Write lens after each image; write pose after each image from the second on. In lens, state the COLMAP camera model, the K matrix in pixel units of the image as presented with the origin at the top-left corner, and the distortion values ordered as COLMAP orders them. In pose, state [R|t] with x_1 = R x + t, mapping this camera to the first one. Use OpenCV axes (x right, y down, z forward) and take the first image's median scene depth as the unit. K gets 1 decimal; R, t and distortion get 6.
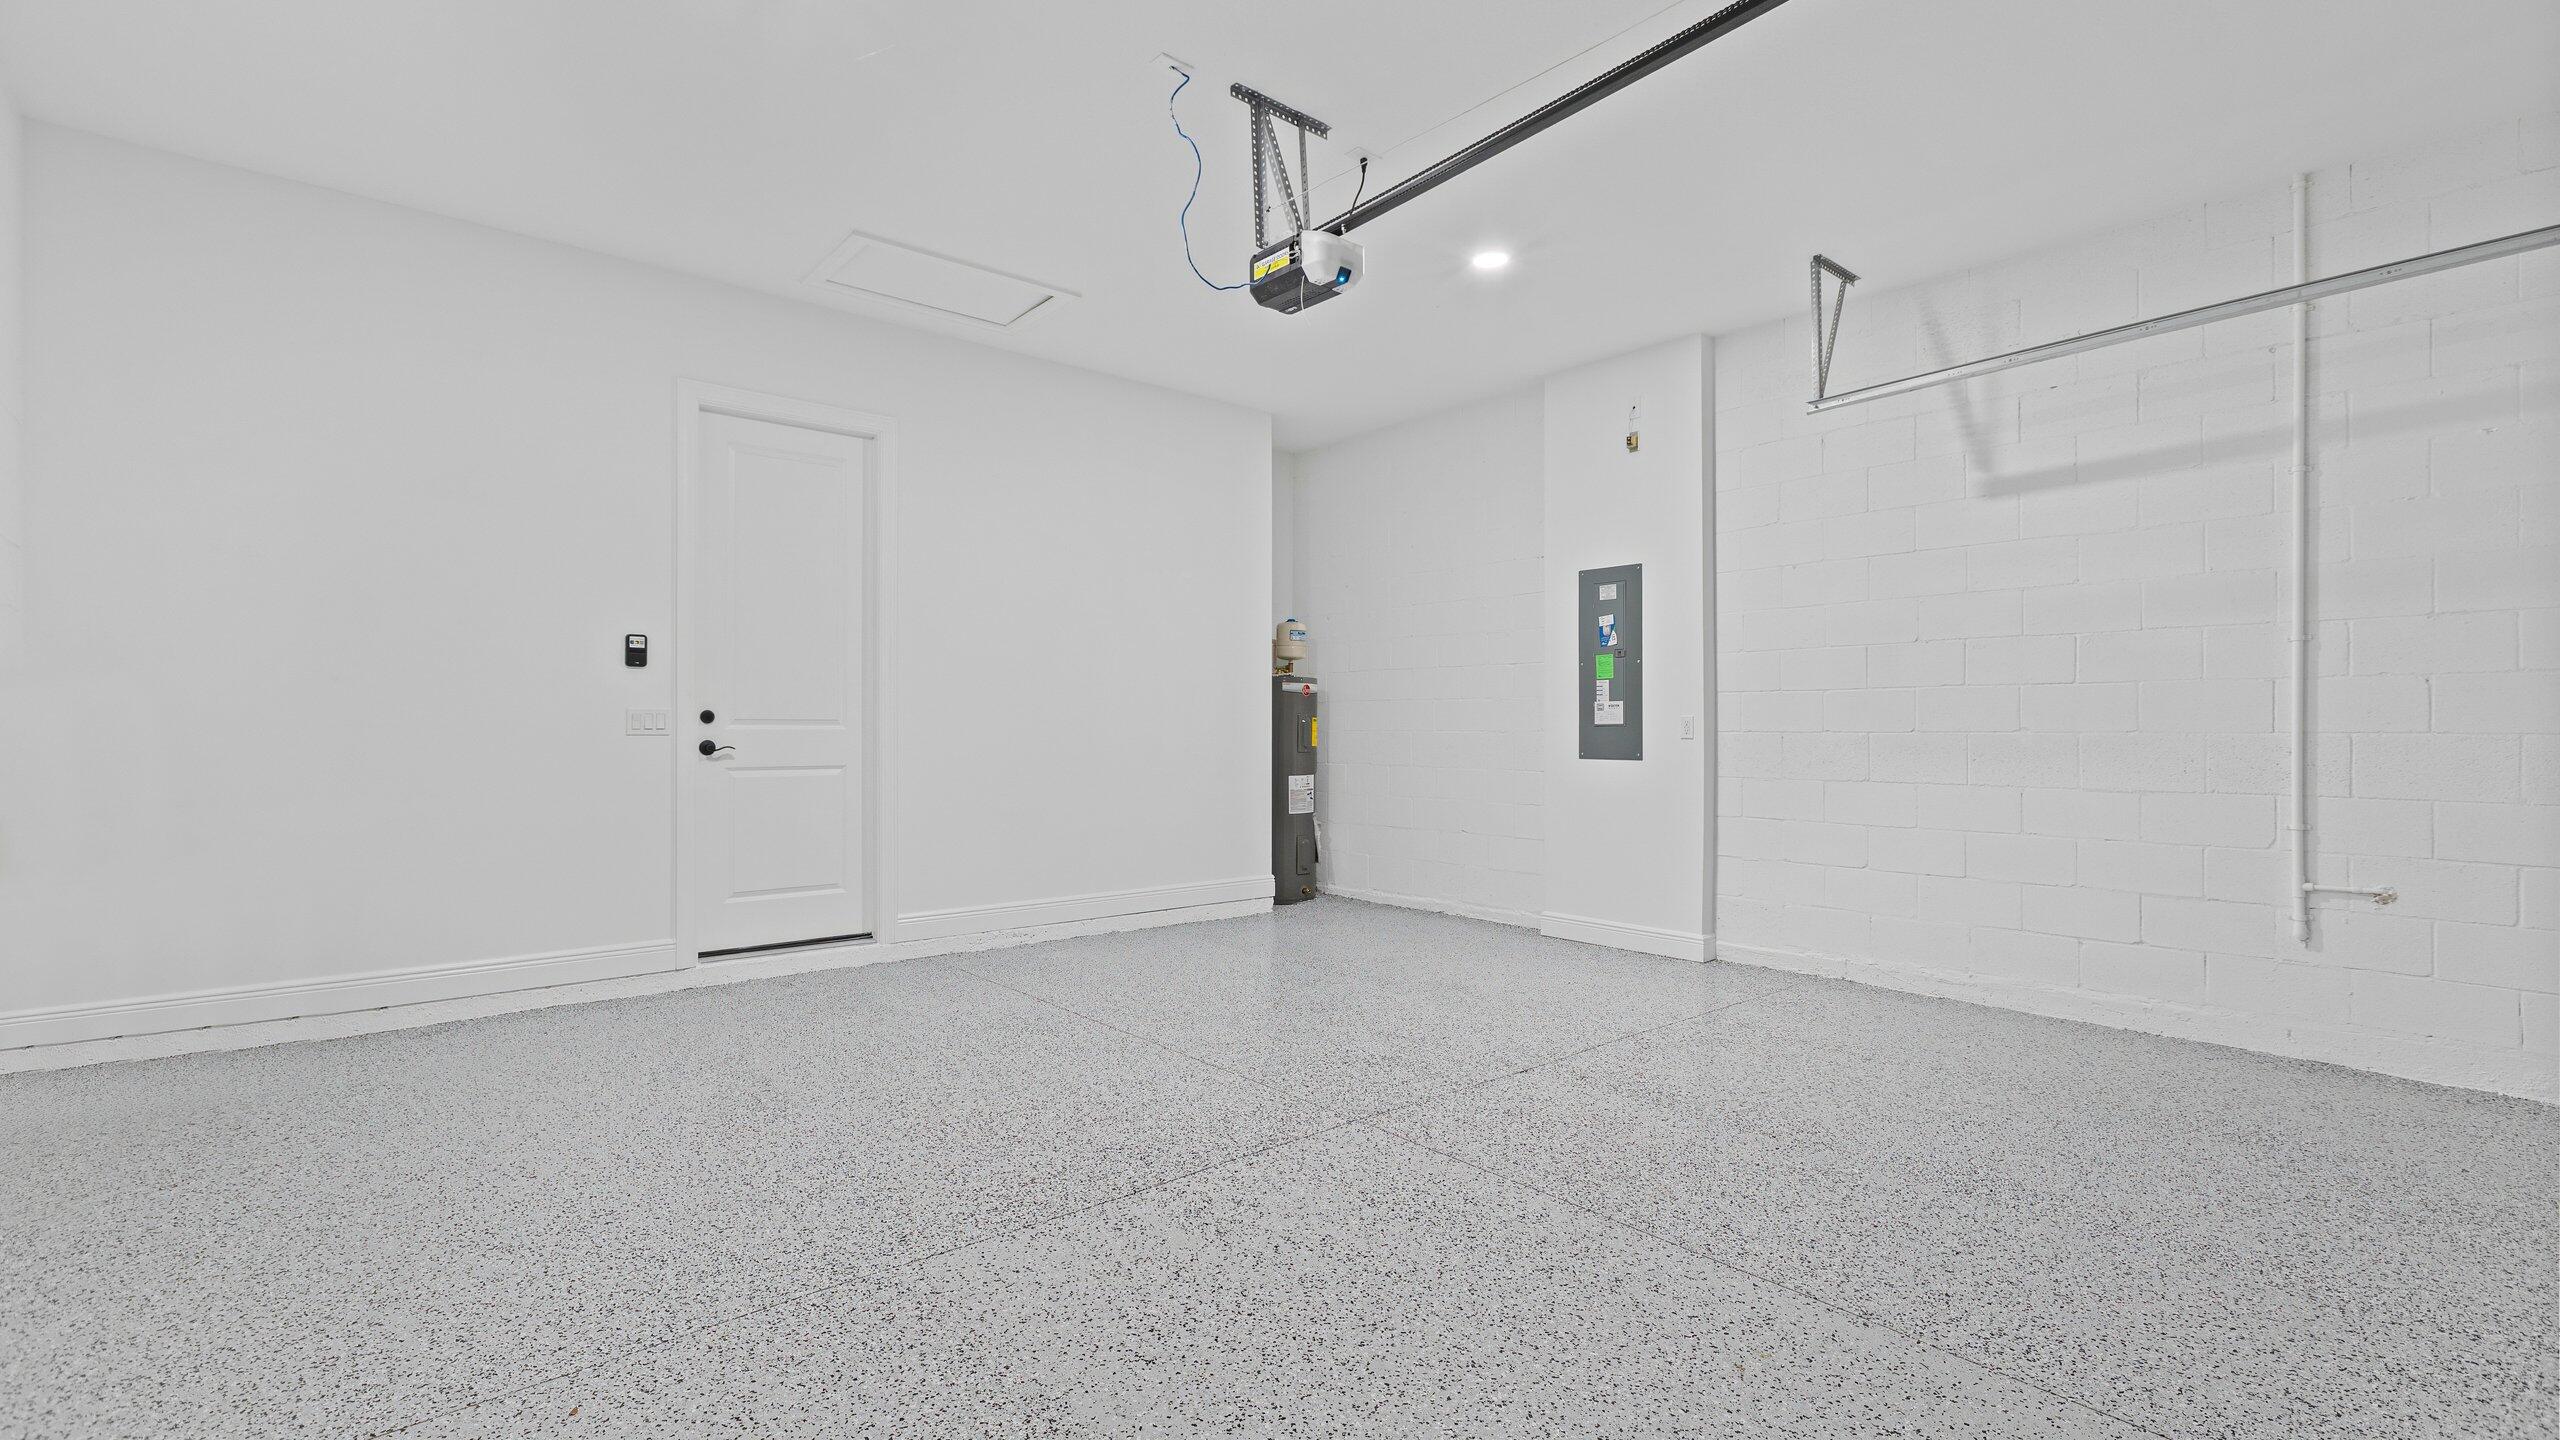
lens RADIAL K [[1145.7, 0, 1280.3], [0, 1145.7, 728.6], [0, 0, 1]] dist [0.001070, -0.000178]
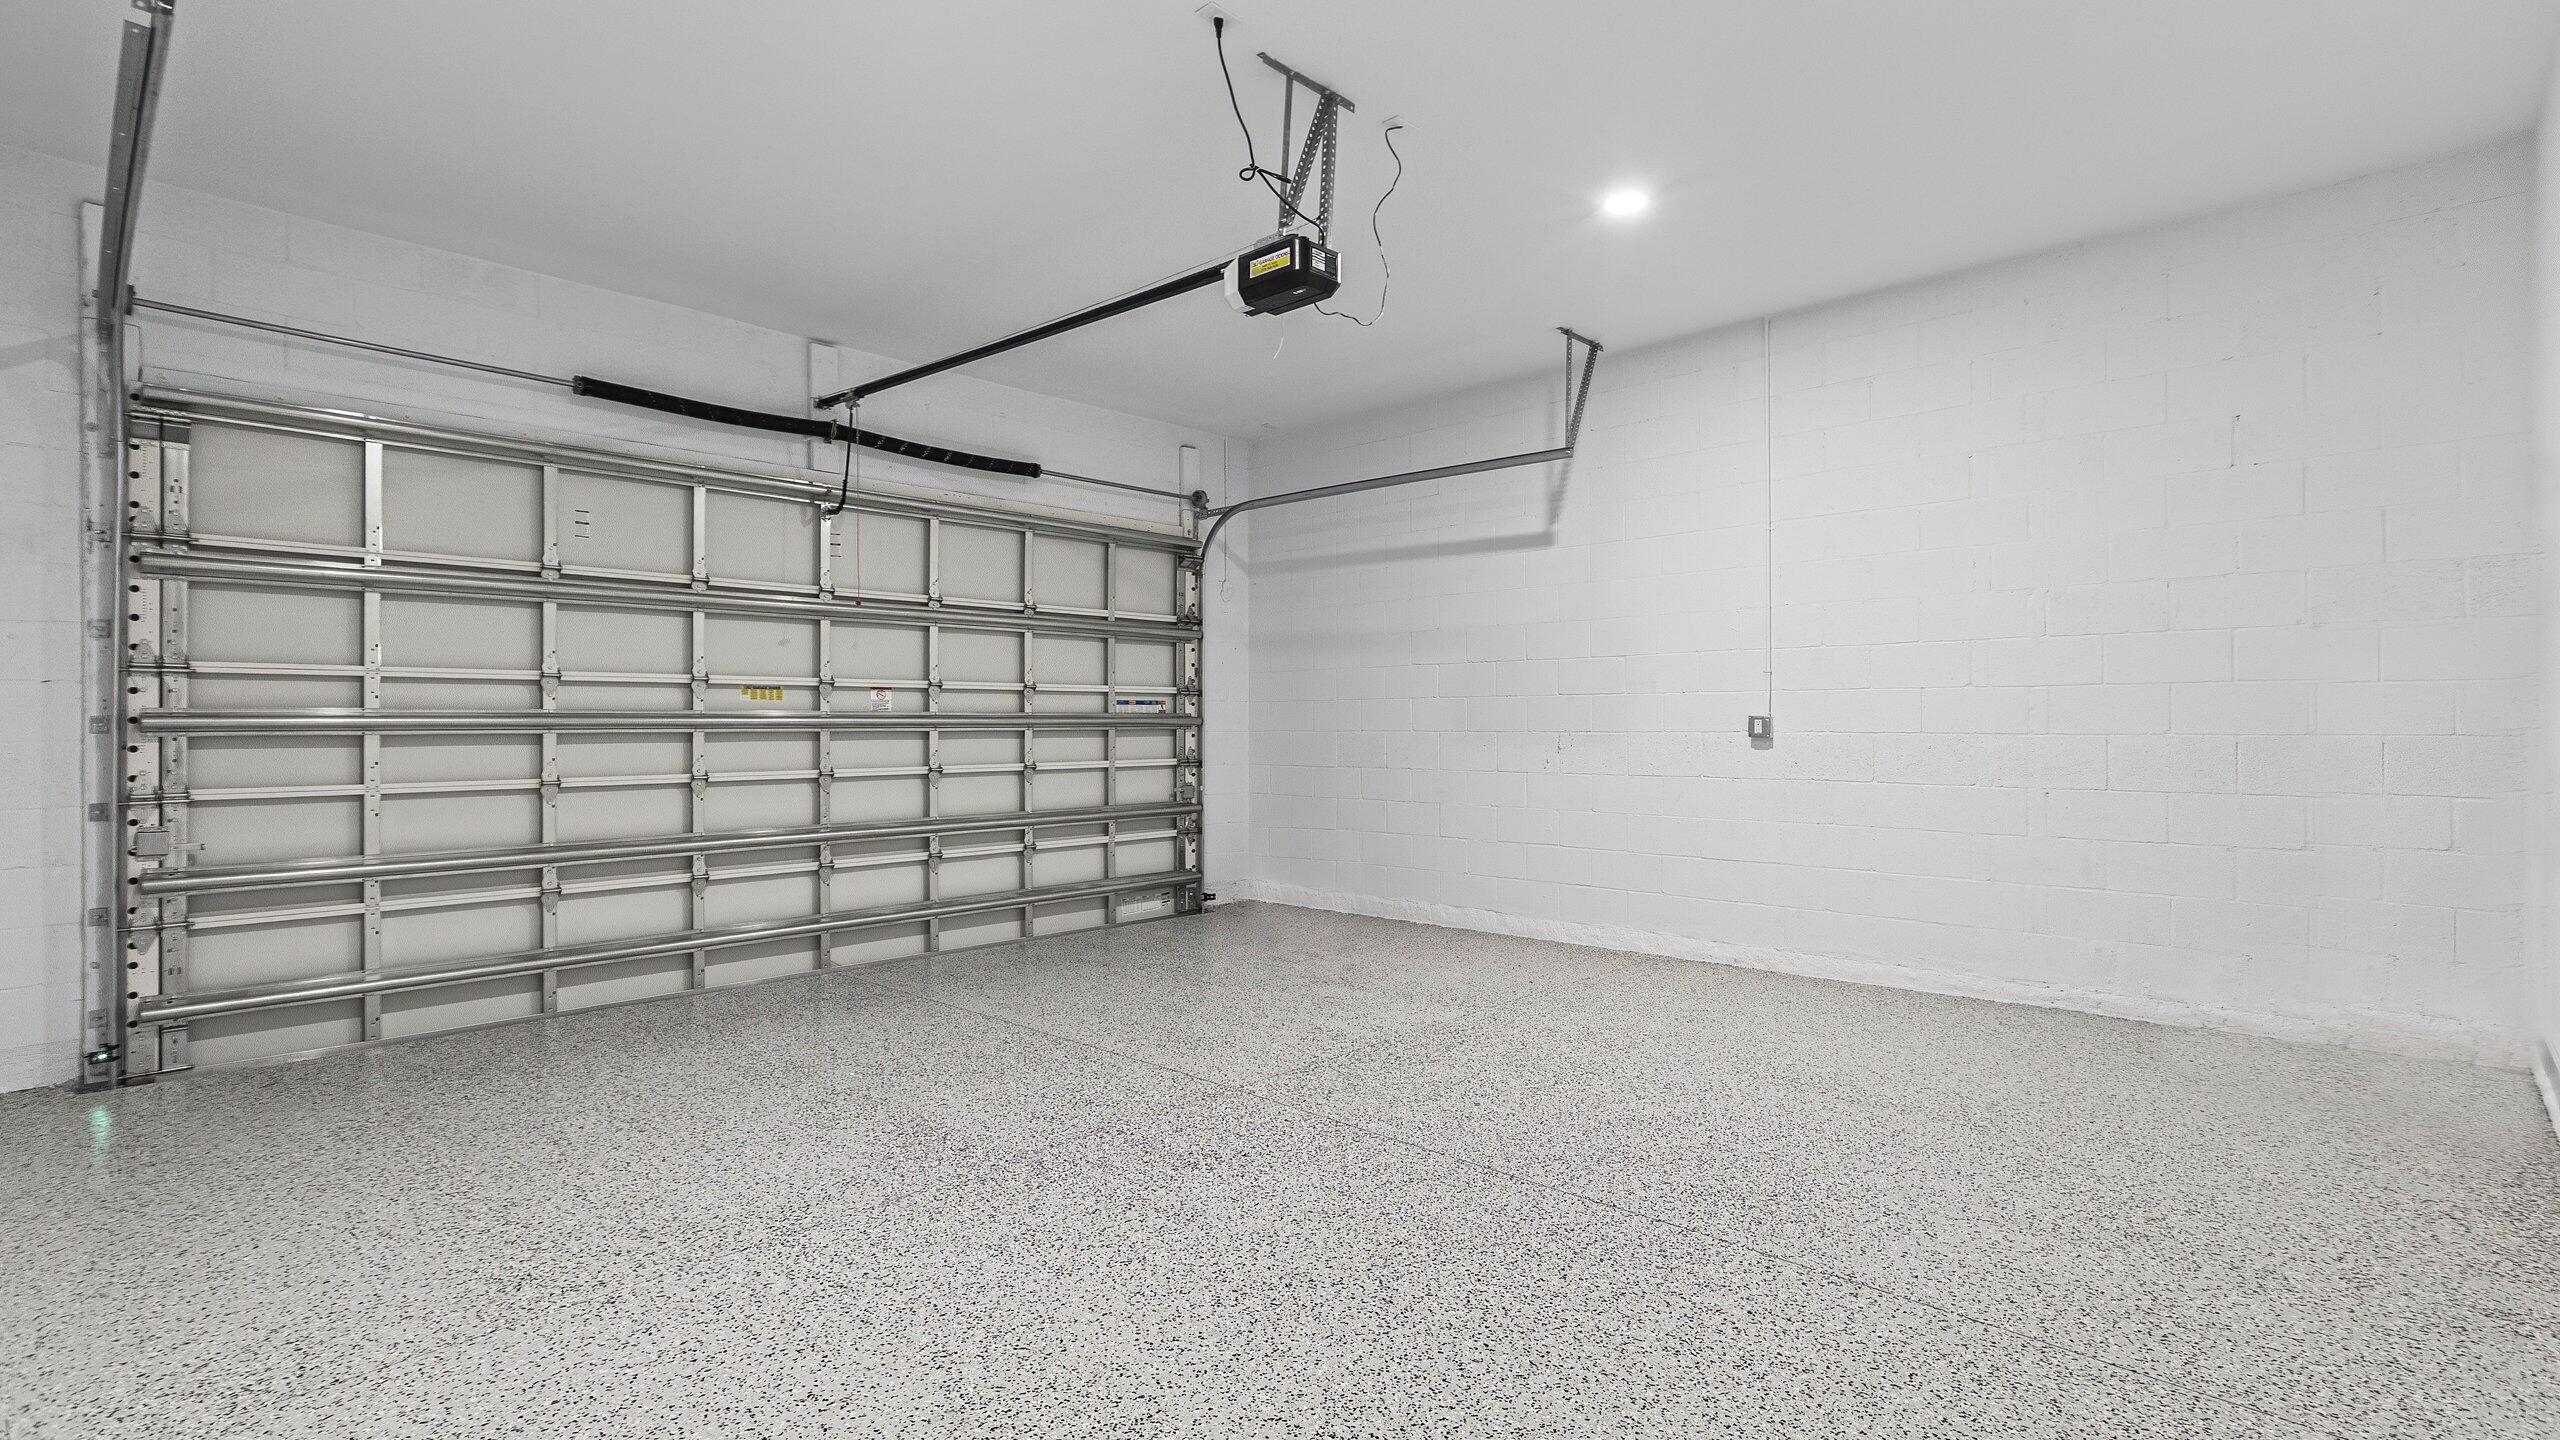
lens RADIAL K [[1145.7, 0, 1280.3], [0, 1145.7, 728.6], [0, 0, 1]] dist [0.001070, -0.000178]
pose [[-0.995936, 0.003797, -0.089986, 0.114078], [0.003079, 0.999962, 0.008121, -0.012076], [0.090014, 0.007811, -0.995910, 1.981005]]
